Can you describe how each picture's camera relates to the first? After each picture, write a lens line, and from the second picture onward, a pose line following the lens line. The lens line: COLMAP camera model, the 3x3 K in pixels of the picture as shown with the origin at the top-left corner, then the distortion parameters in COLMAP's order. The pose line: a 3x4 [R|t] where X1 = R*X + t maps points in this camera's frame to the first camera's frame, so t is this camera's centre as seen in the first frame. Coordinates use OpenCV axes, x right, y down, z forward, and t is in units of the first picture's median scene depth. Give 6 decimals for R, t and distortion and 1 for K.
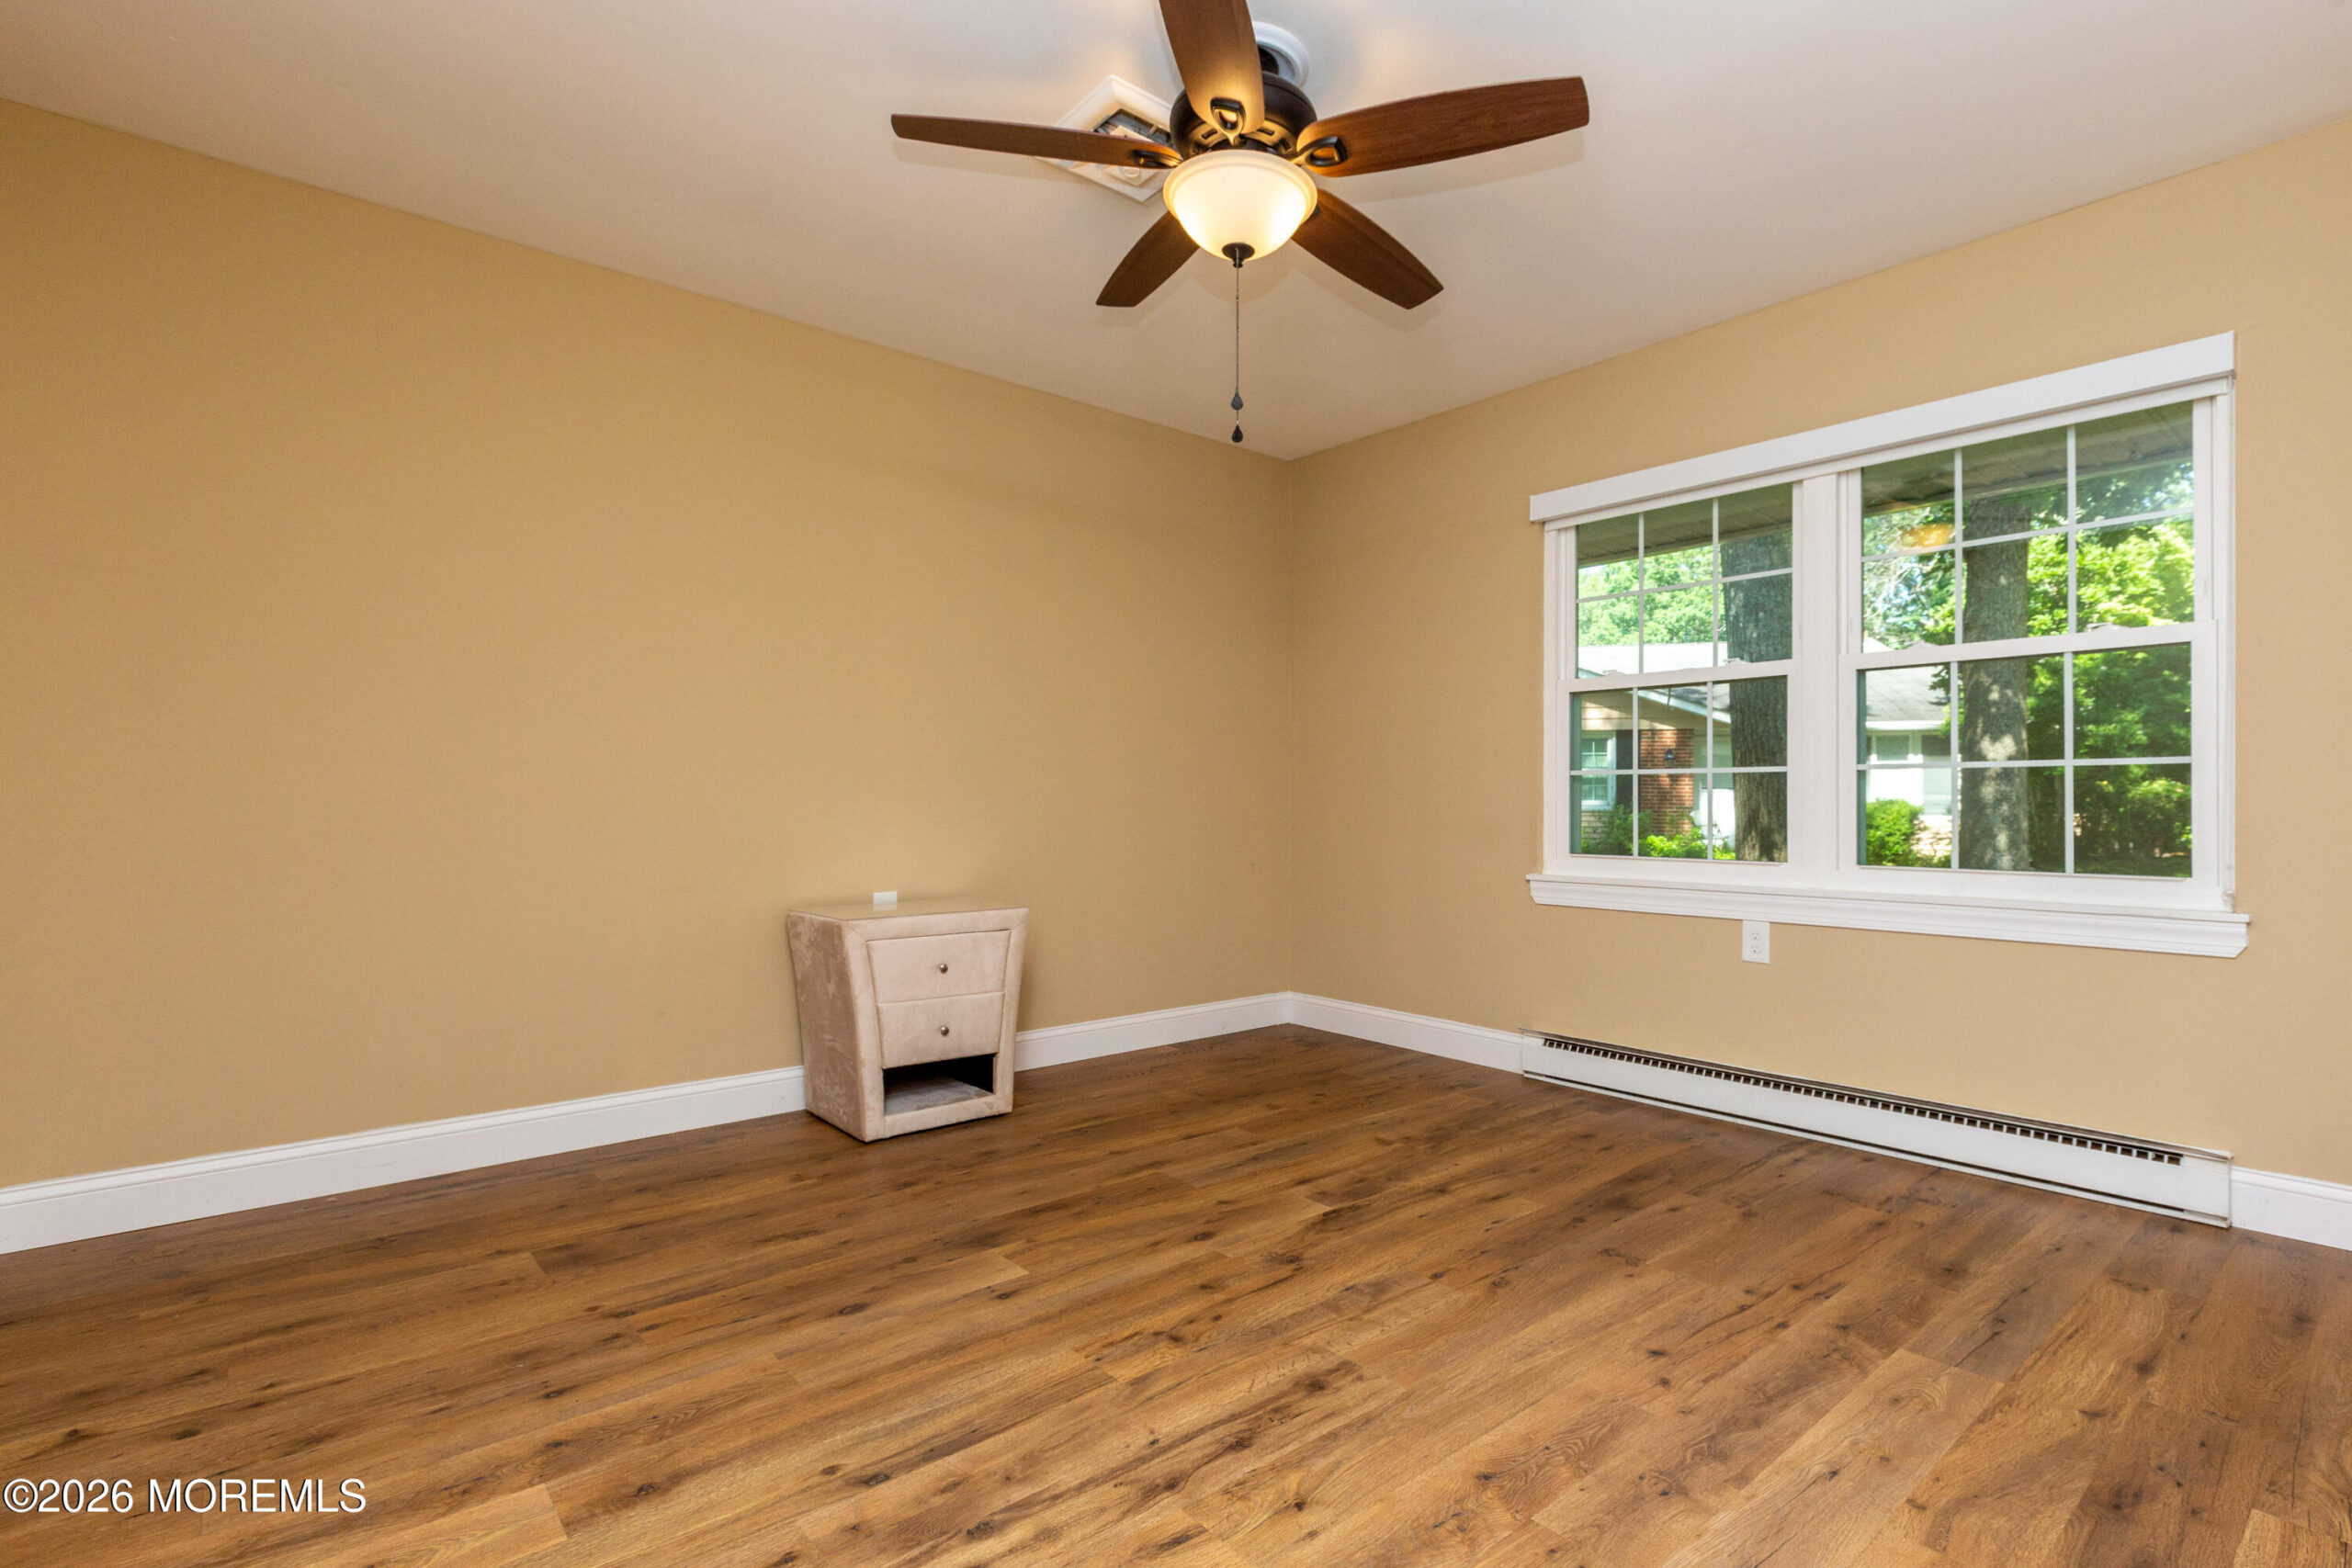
lens RADIAL K [[1110.9, 0, 1176.0], [0, 1110.9, 784.0], [0, 0, 1]] dist [-0.004041, -0.000100]
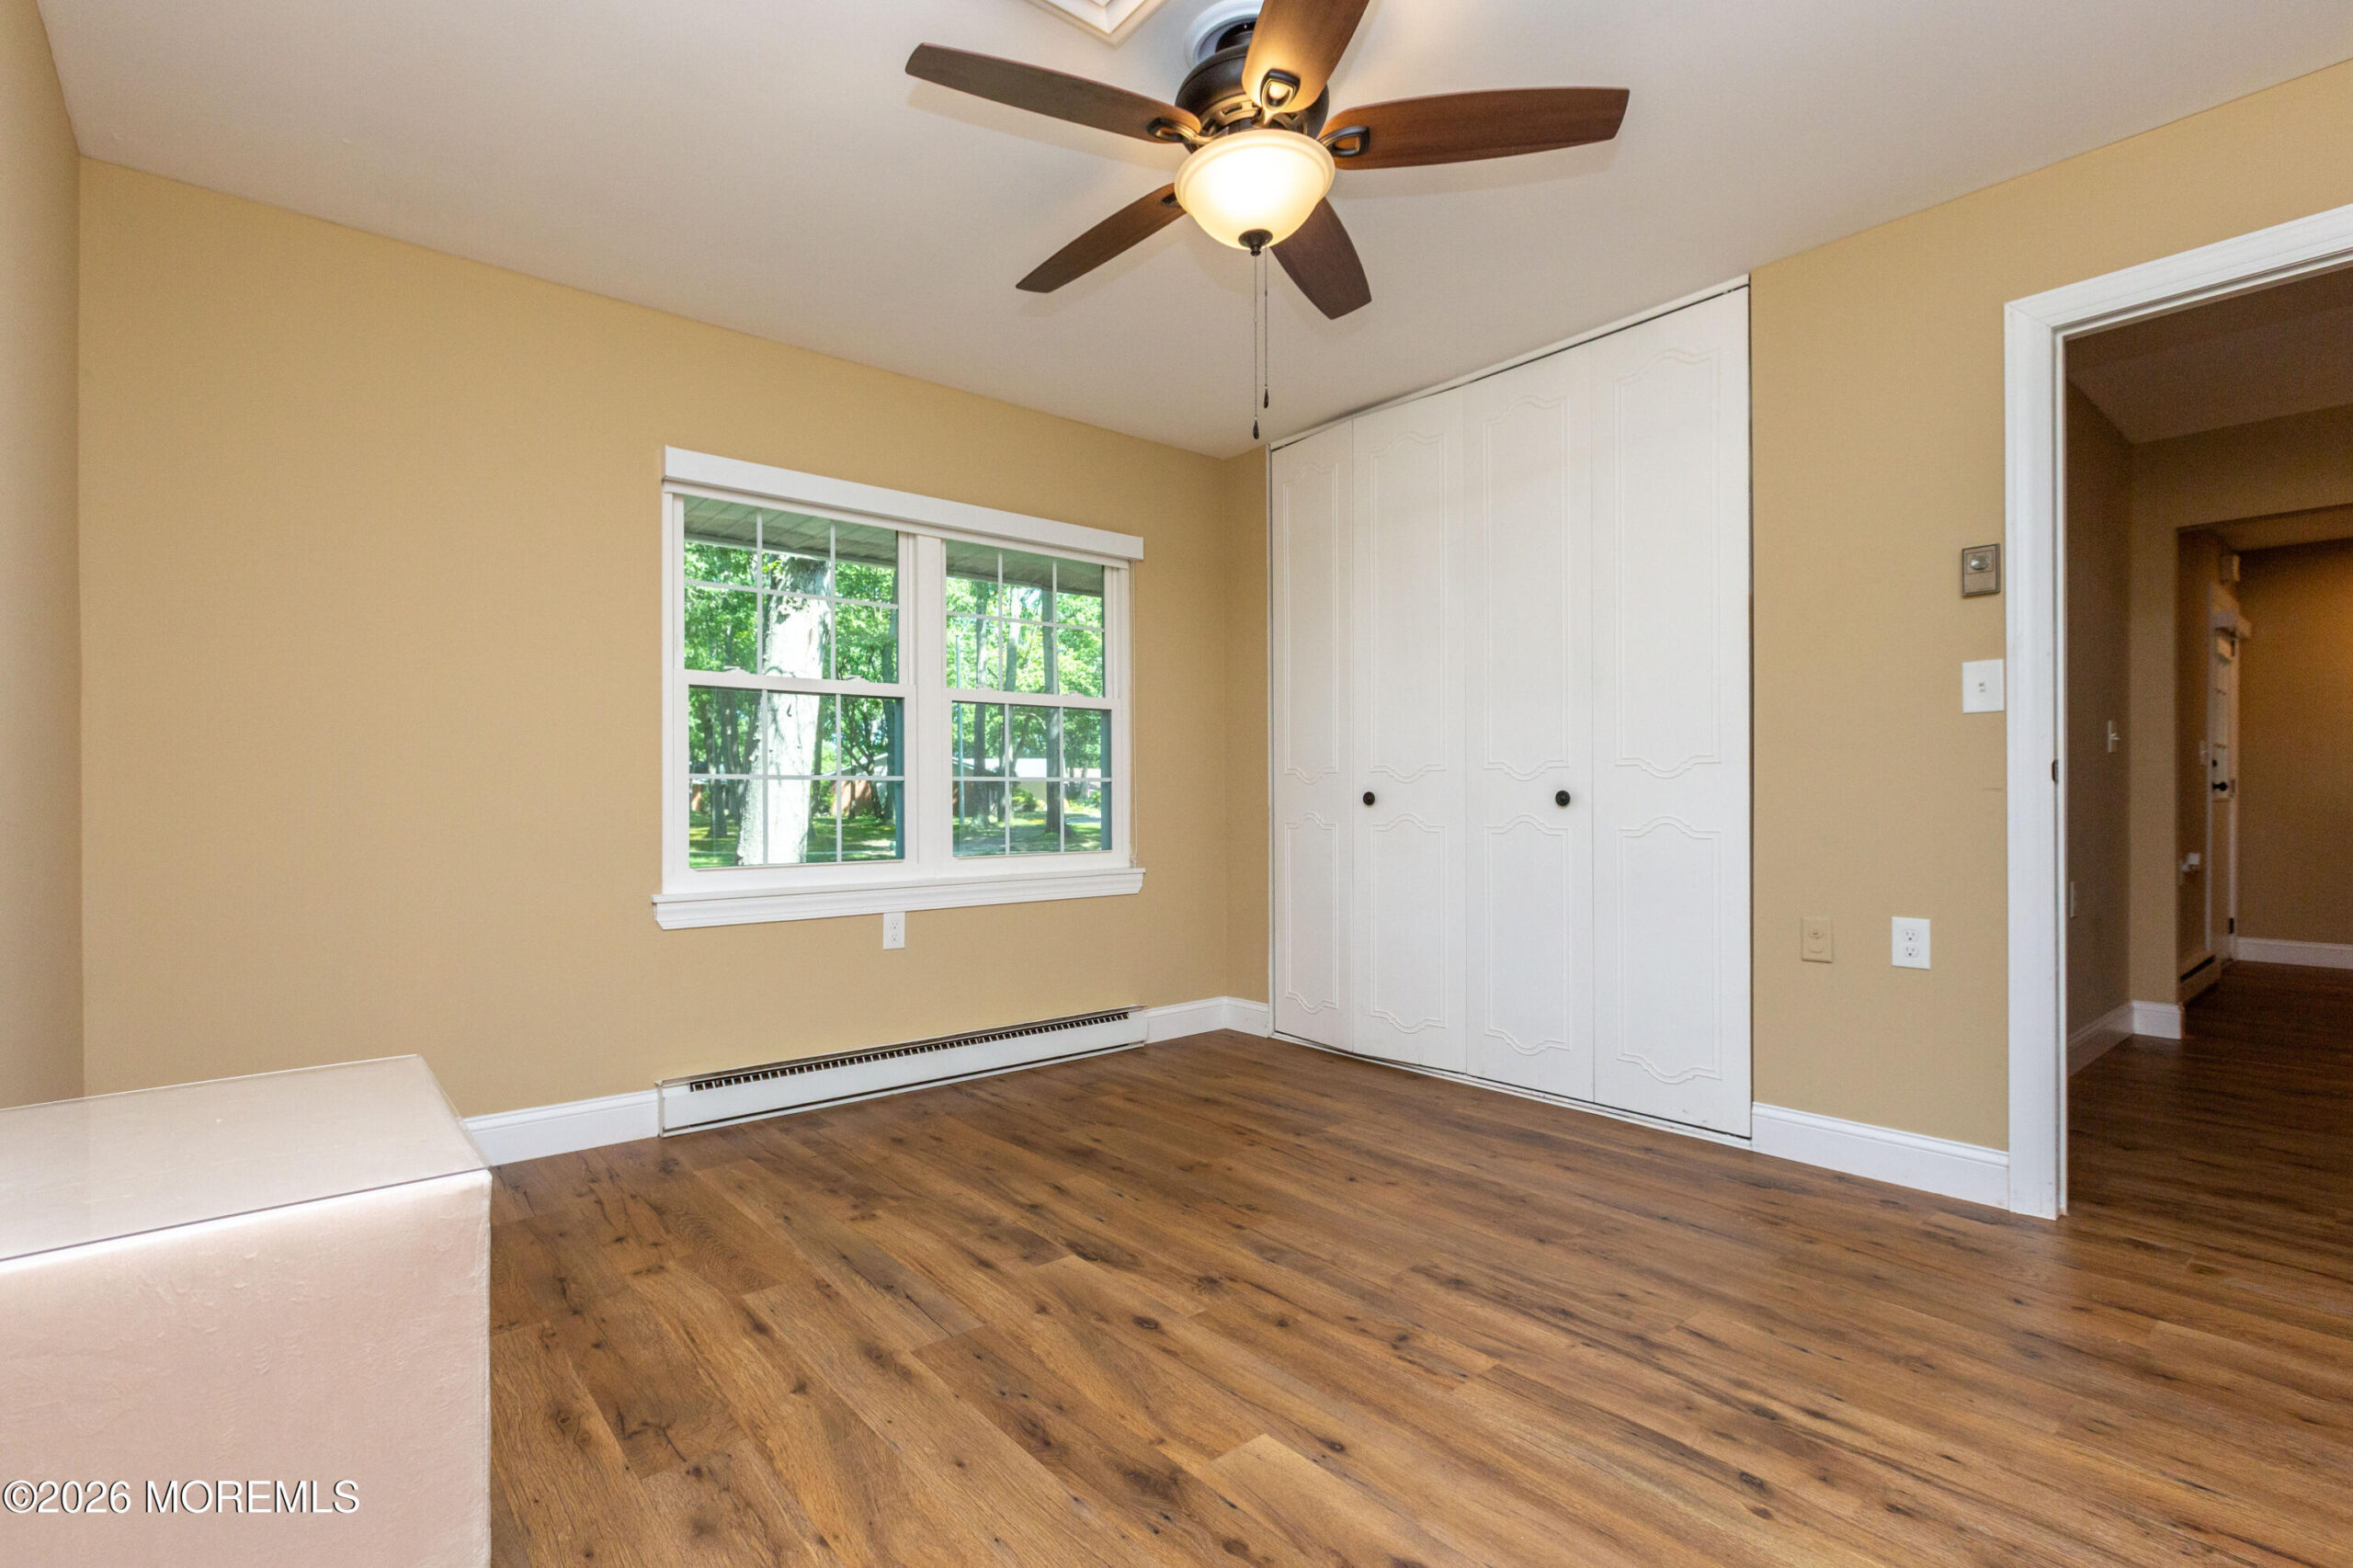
lens RADIAL K [[1111.5, 0, 1176.5], [0, 1111.5, 784.0], [0, 0, 1]] dist [-0.004041, -0.000100]
pose [[-0.007524, 0.009472, 0.999927, -0.862862], [-0.011672, 0.999886, -0.009559, 0.004418], [-0.999904, -0.011743, -0.007413, 1.033821]]
